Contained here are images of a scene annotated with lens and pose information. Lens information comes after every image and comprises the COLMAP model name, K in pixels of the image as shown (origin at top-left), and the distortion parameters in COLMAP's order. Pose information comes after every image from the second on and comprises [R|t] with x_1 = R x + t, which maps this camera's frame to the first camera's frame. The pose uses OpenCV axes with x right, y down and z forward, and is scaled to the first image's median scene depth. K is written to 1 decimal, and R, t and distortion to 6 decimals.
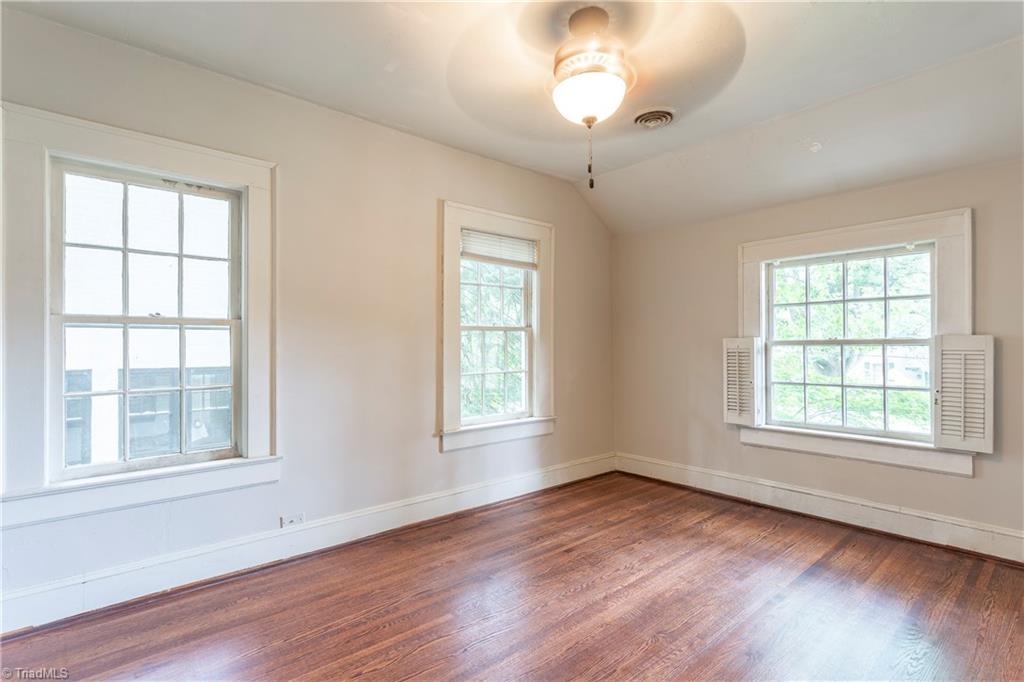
lens RADIAL K [[489.7, 0, 512.0], [0, 489.7, 341.0], [0, 0, 1]] dist [-0.000266, -0.000054]
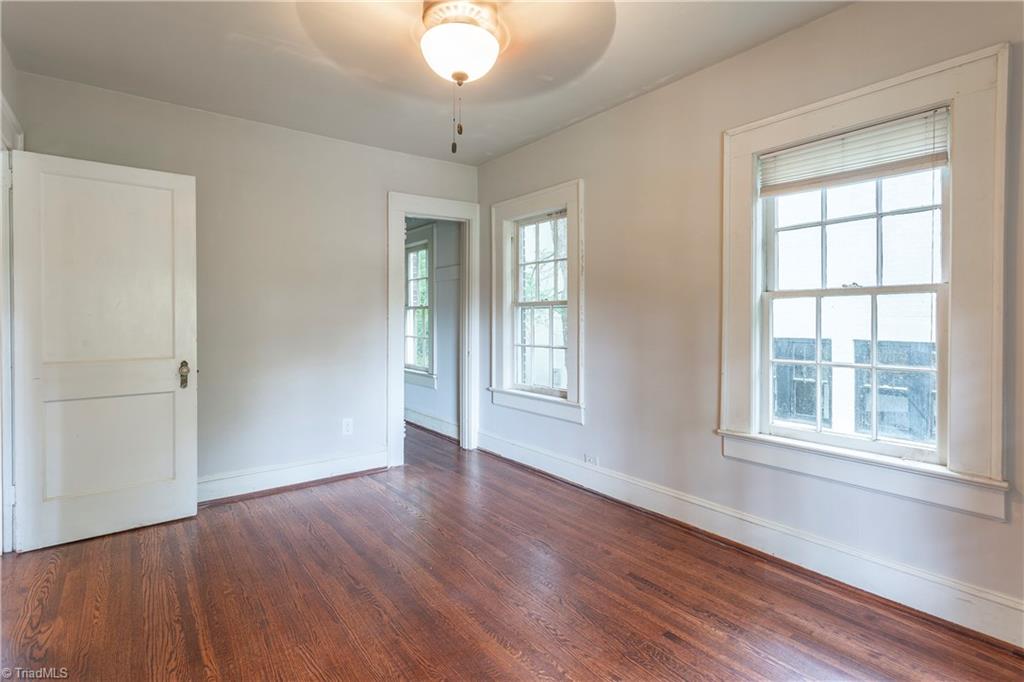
lens RADIAL K [[512.3, 0, 513.4], [0, 512.3, 319.7], [0, 0, 1]] dist [-0.000377, -0.000230]
pose [[-0.067687, 0.007661, -0.997677, 0.744197], [0.012445, 0.999899, 0.006833, -0.000886], [0.997629, -0.011954, -0.067775, 0.774734]]
